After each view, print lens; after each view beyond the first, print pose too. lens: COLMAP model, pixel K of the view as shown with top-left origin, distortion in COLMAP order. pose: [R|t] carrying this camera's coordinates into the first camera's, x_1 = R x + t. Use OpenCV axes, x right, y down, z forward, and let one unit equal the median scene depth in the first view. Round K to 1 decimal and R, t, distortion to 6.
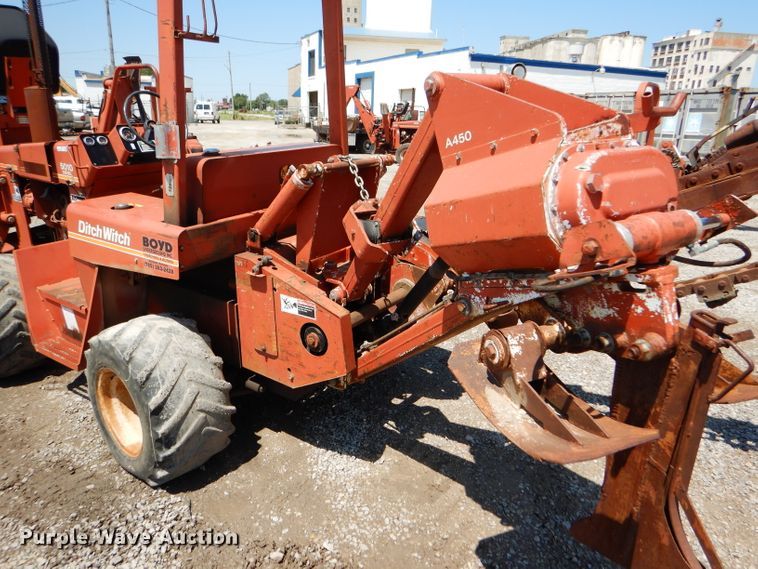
lens RADIAL K [[542.5, 0, 376.4], [0, 542.5, 279.3], [0, 0, 1]] dist [0.007272, -0.007592]
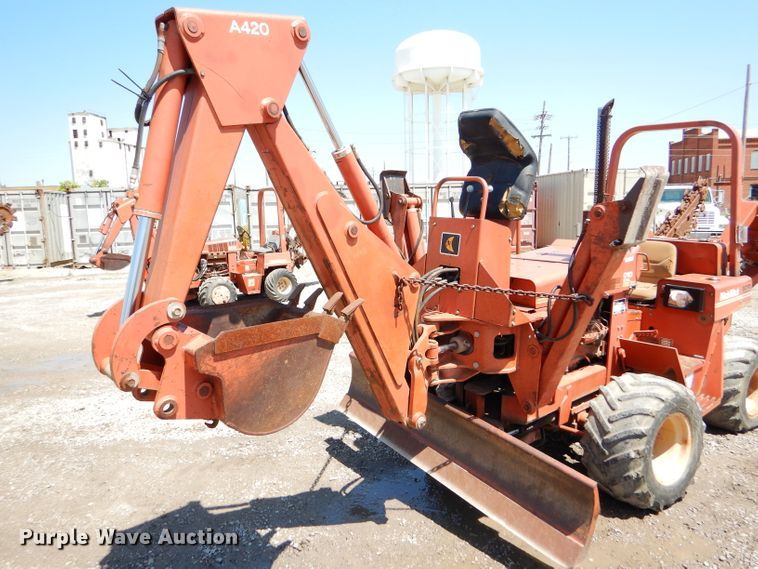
lens RADIAL K [[542.5, 0, 375.3], [0, 542.5, 279.1], [0, 0, 1]] dist [0.007272, -0.007592]
pose [[0.259128, -0.160367, 0.952436, -0.219738], [0.308553, 0.948190, 0.075705, -0.054876], [-0.915231, 0.274260, 0.295184, 0.139794]]
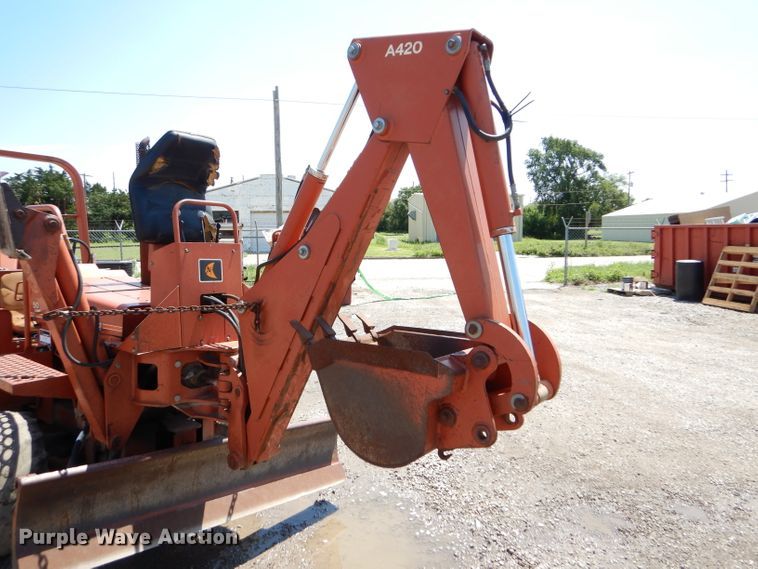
lens RADIAL K [[542.5, 0, 379.2], [0, 542.5, 278.6], [0, 0, 1]] dist [0.007272, -0.007592]
pose [[-0.997504, -0.030755, 0.063555, -0.146266], [-0.004355, 0.925231, 0.379379, -0.088098], [-0.070471, 0.378155, -0.923056, 0.255187]]
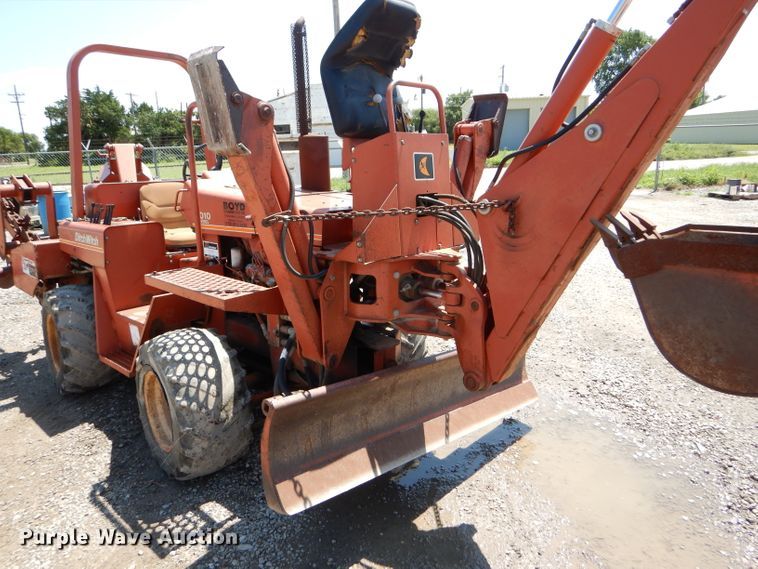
lens RADIAL K [[542.5, 0, 374.6], [0, 542.5, 281.9], [0, 0, 1]] dist [0.007272, -0.007592]
pose [[-0.988477, -0.028421, 0.148678, -0.111792], [0.053929, 0.851642, 0.521342, -0.080259], [-0.141438, 0.523352, -0.840296, 0.246078]]
